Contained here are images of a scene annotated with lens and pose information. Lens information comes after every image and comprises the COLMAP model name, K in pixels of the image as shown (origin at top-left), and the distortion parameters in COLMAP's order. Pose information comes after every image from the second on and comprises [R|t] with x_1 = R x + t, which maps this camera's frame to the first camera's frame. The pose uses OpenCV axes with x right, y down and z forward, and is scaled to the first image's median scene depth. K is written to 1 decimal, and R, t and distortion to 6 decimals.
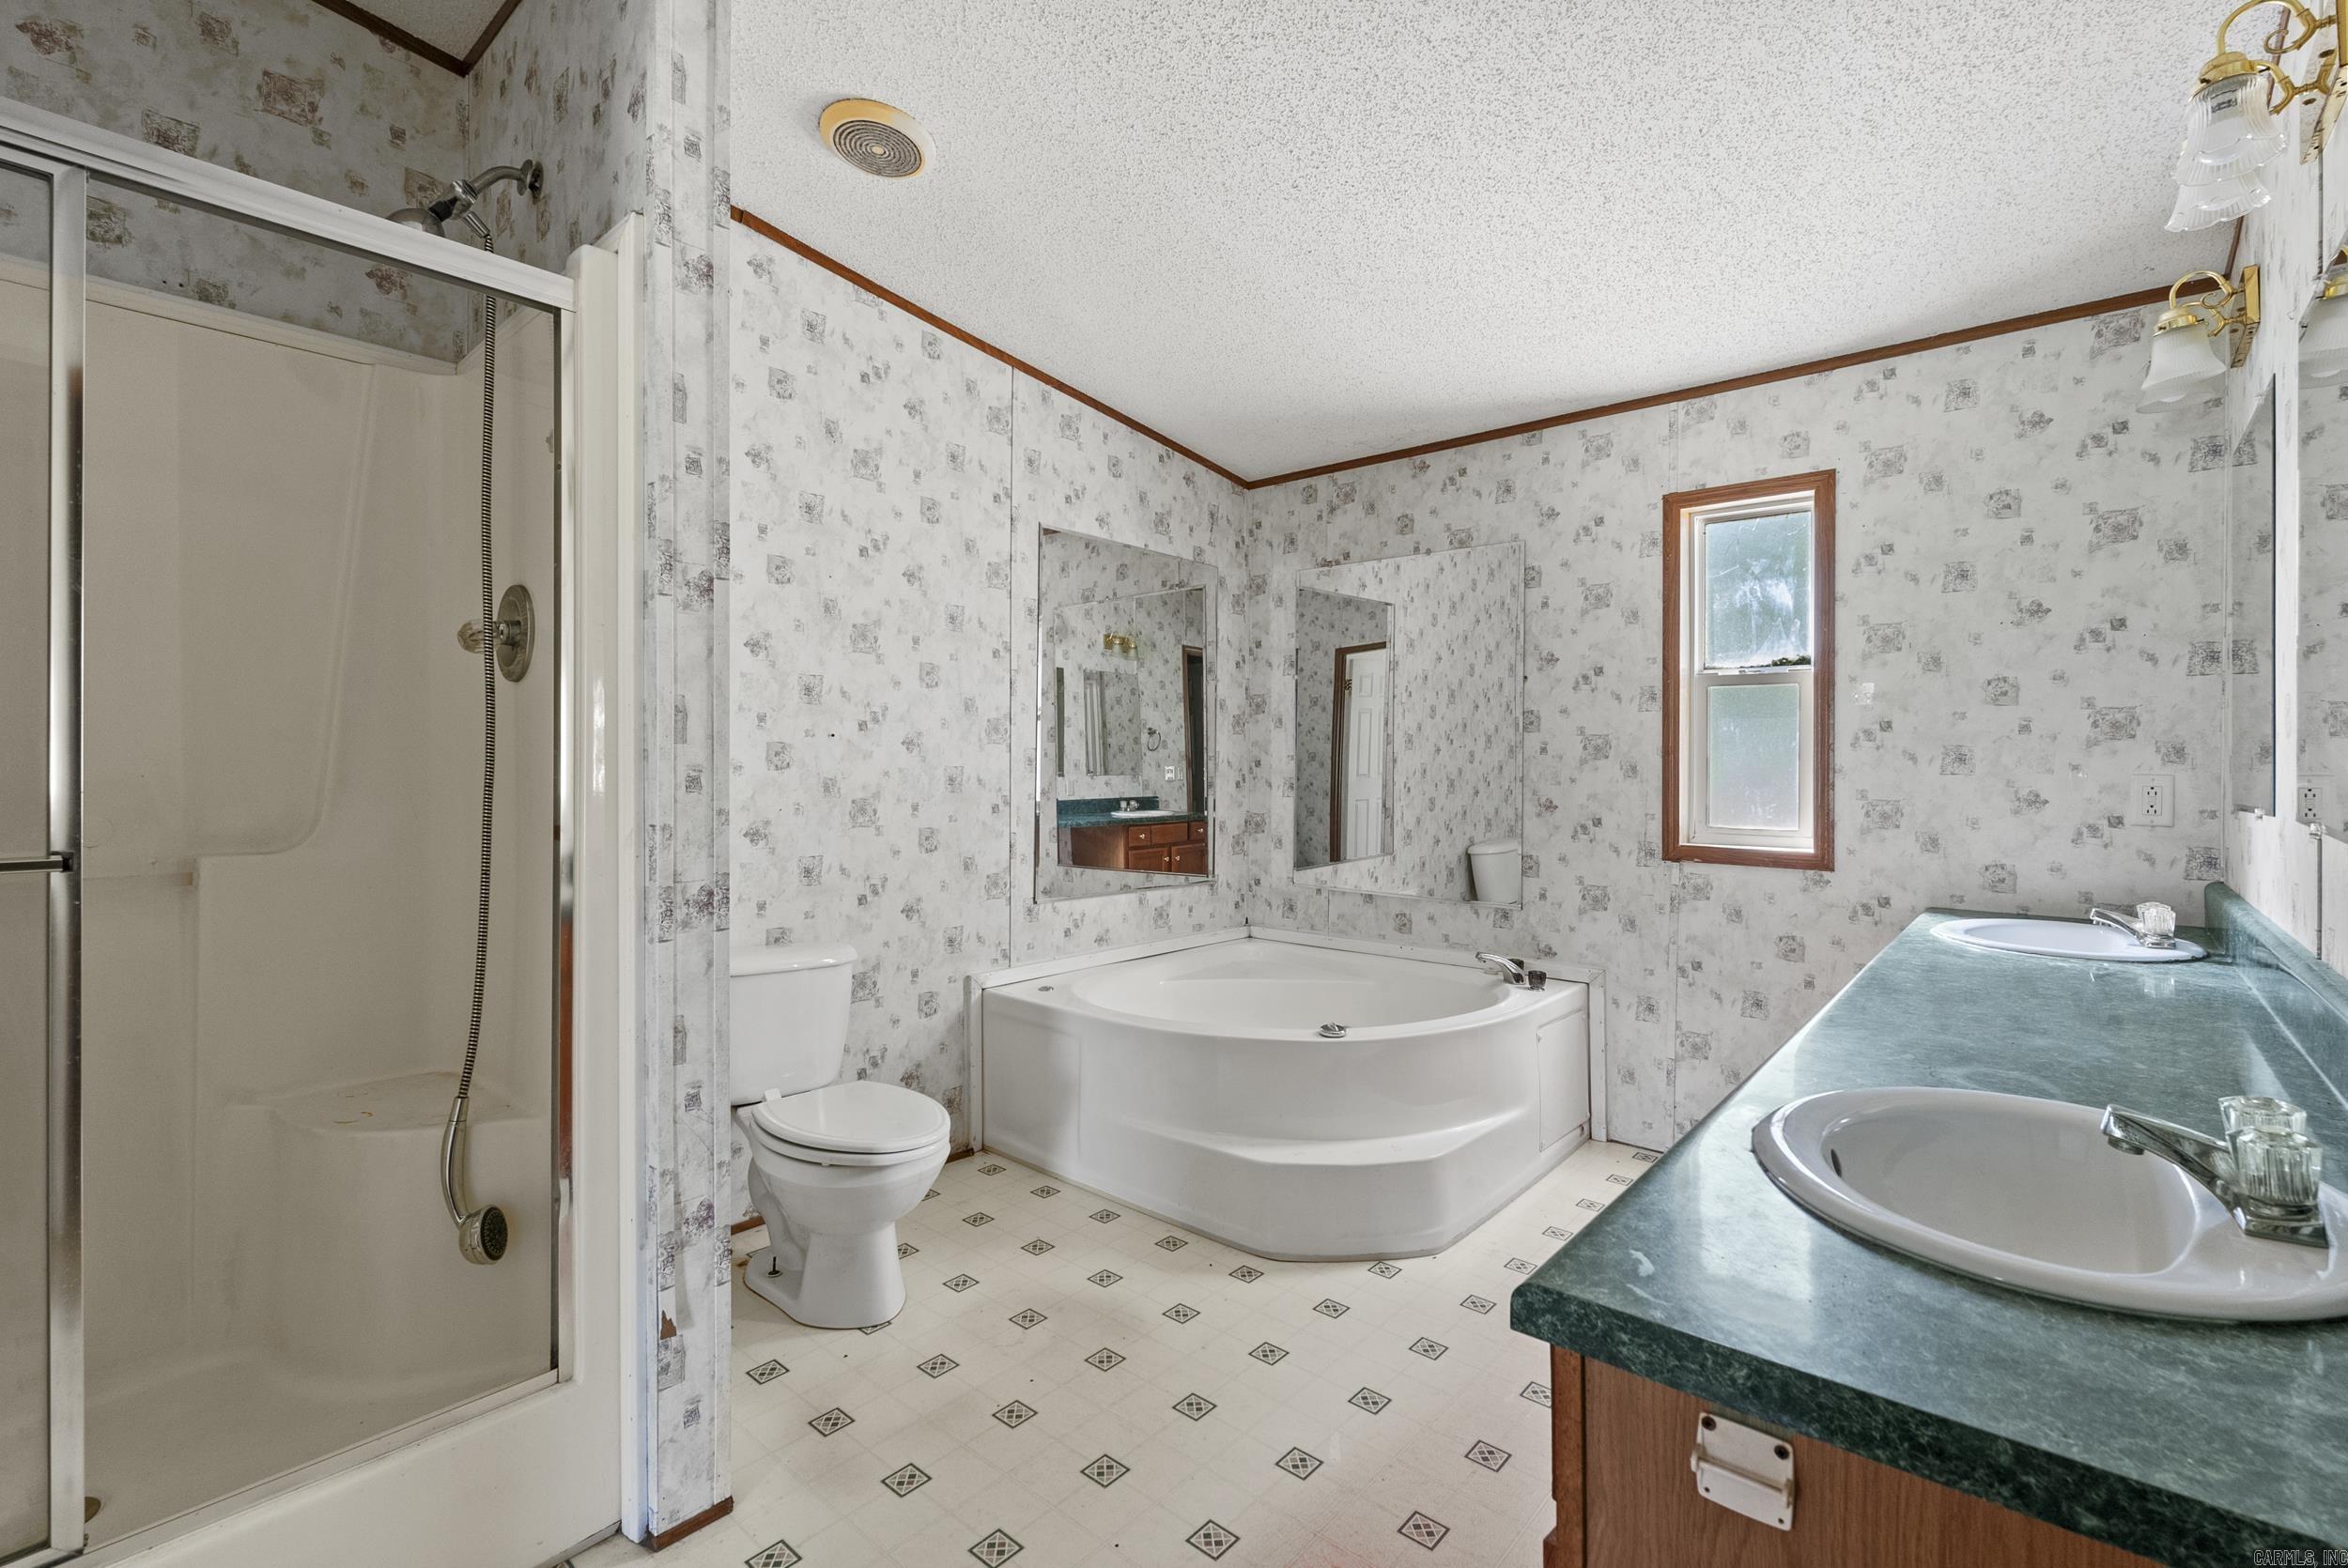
lens RADIAL K [[1043.2, 0, 1182.6], [0, 1043.2, 769.8], [0, 0, 1]] dist [-0.008632, 0.000535]
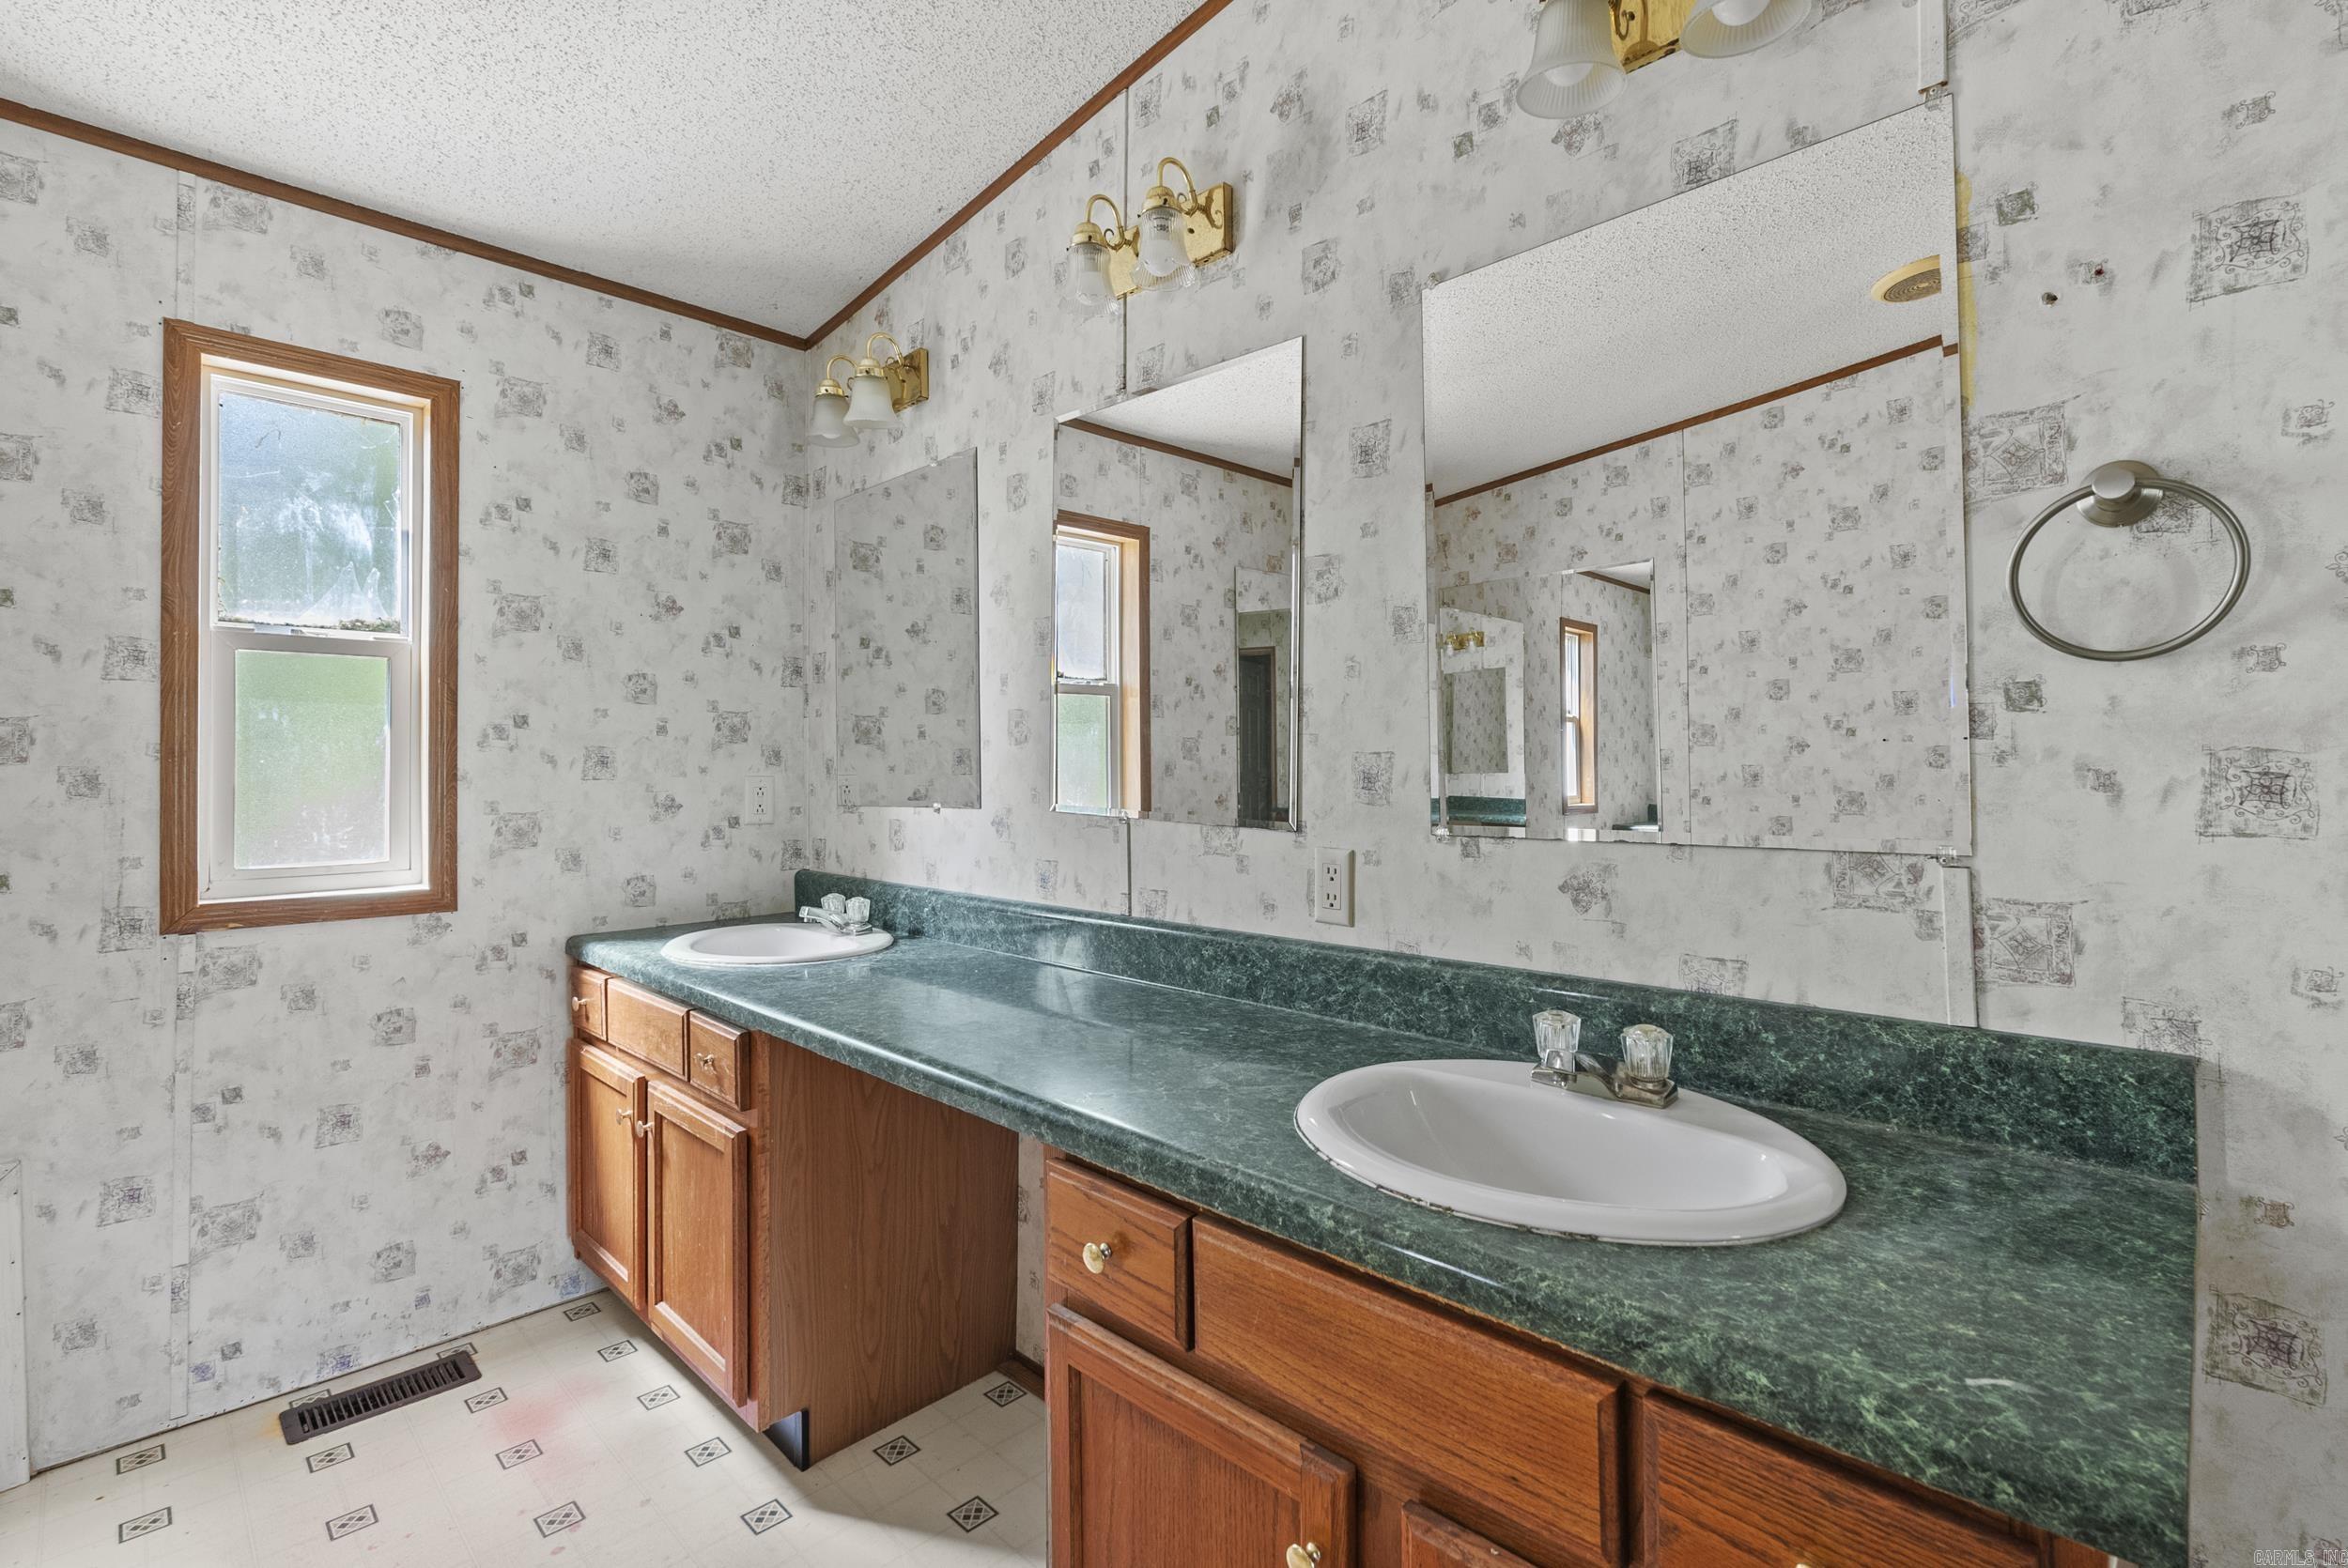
lens RADIAL K [[1043.2, 0, 1240.1], [0, 1043.2, 753.8], [0, 0, 1]] dist [-0.008632, 0.000535]
pose [[0.050382, 0.005363, 0.998716, -0.102308], [0.011488, 0.999916, -0.005949, -0.005597], [-0.998664, 0.011773, 0.050317, 0.395552]]
